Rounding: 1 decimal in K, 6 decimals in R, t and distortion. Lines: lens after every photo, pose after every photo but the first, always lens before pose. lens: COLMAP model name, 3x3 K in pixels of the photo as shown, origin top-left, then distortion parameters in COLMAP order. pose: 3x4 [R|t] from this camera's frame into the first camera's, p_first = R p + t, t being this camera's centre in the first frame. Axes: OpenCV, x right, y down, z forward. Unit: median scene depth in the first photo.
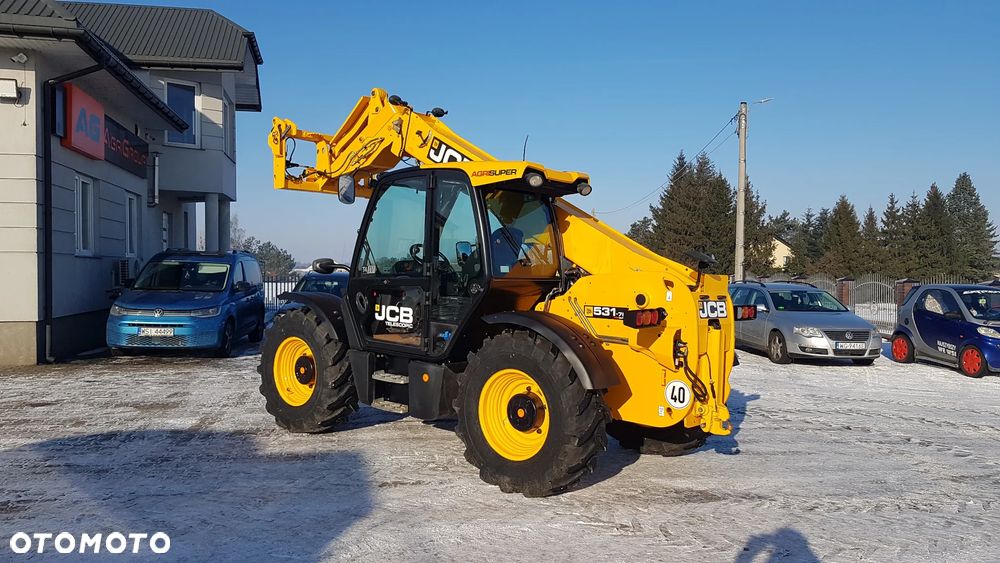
lens RADIAL K [[766.5, 0, 503.1], [0, 766.5, 283.6], [0, 0, 1]] dist [0.085848, -0.137712]
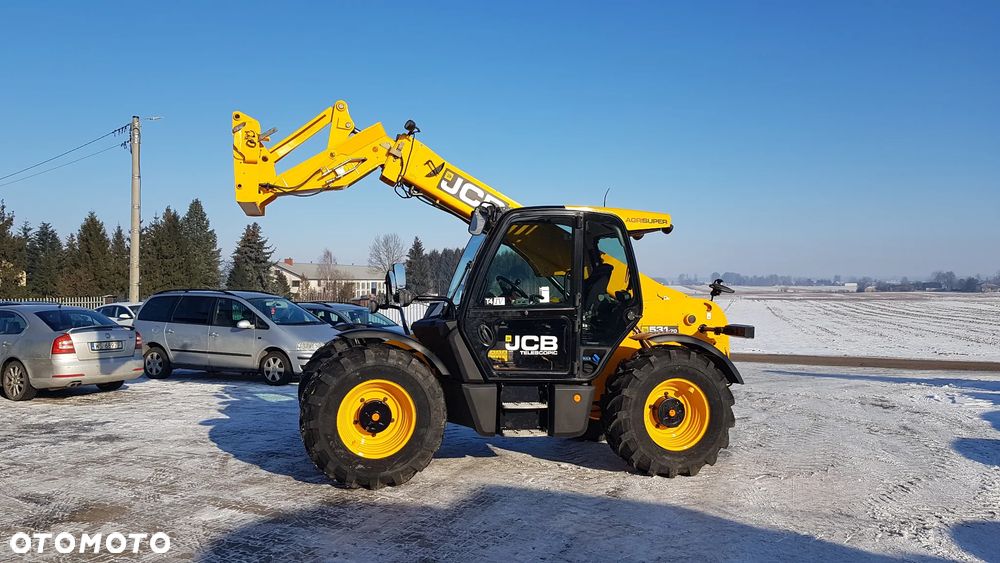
lens RADIAL K [[771.3, 0, 473.5], [0, 771.3, 281.7], [0, 0, 1]] dist [0.085270, -0.142185]
pose [[0.590595, -0.002775, 0.806963, -0.520417], [0.021905, 0.999681, -0.012594, -0.016506], [-0.806670, 0.025114, 0.590468, 0.218879]]
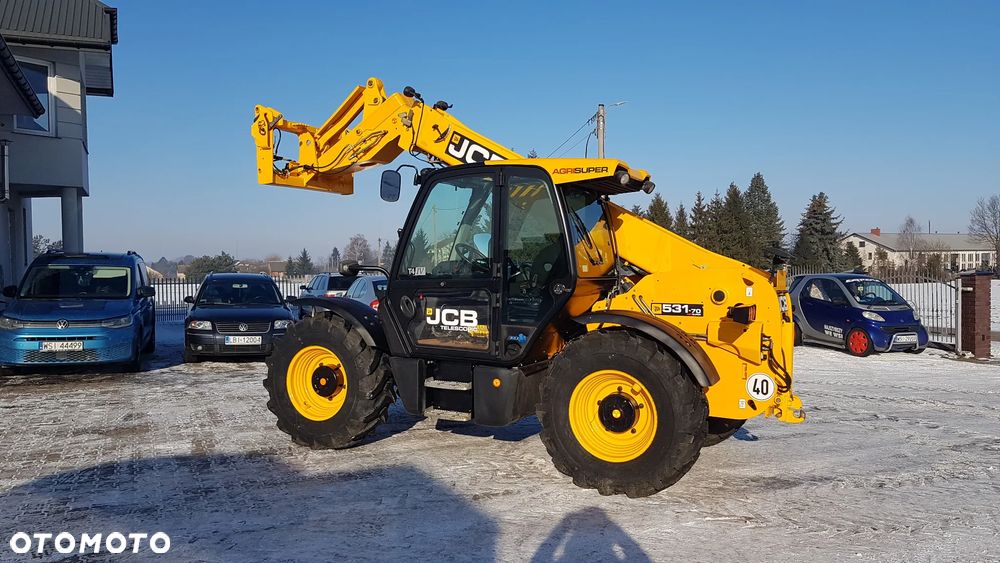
lens RADIAL K [[766.5, 0, 503.1], [0, 766.5, 283.6], [0, 0, 1]] dist [0.085848, -0.137712]
pose [[0.973068, -0.022439, 0.229423, -0.148612], [0.021175, 0.999744, 0.007973, -0.004329], [-0.229543, -0.002900, 0.973294, 0.030368]]
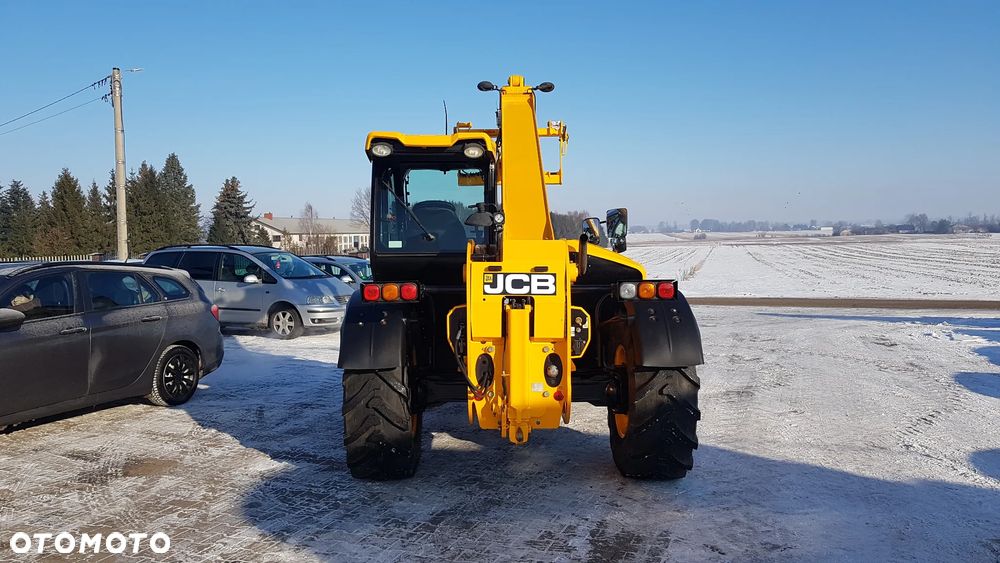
lens RADIAL K [[771.4, 0, 485.1], [0, 771.4, 279.1], [0, 0, 1]] dist [0.080154, -0.139297]
pose [[0.558519, -0.063076, 0.827090, -0.542983], [0.041492, 0.997981, 0.048090, -0.015787], [-0.828454, 0.007458, 0.560008, 0.248618]]
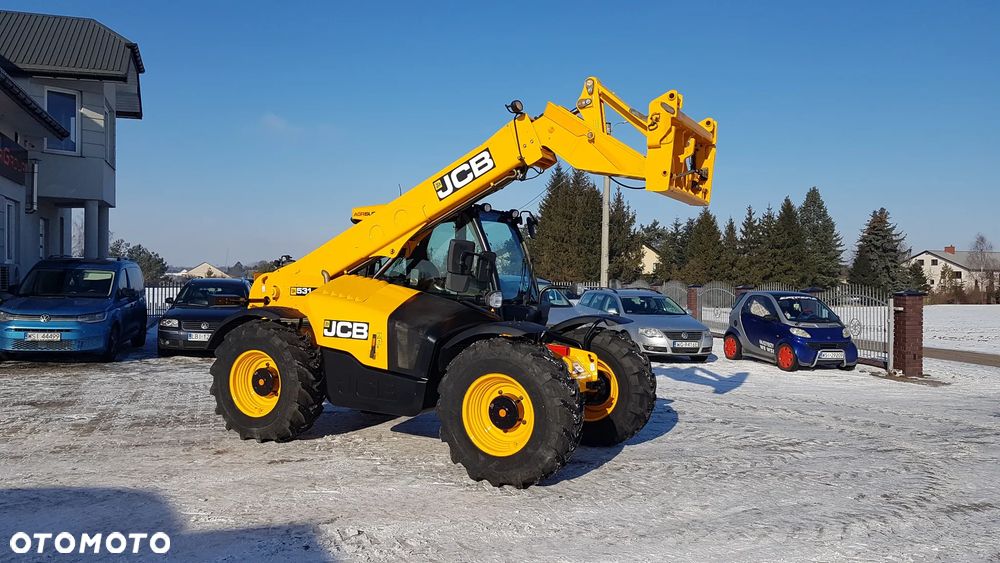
lens RADIAL K [[765.2, 0, 483.8], [0, 765.2, 272.1], [0, 0, 1]] dist [0.081025, -0.128399]
pose [[0.992109, 0.003902, 0.125317, 0.007733], [-0.001235, 0.999771, -0.021355, -0.002400], [-0.125371, 0.021032, 0.991887, -0.096992]]
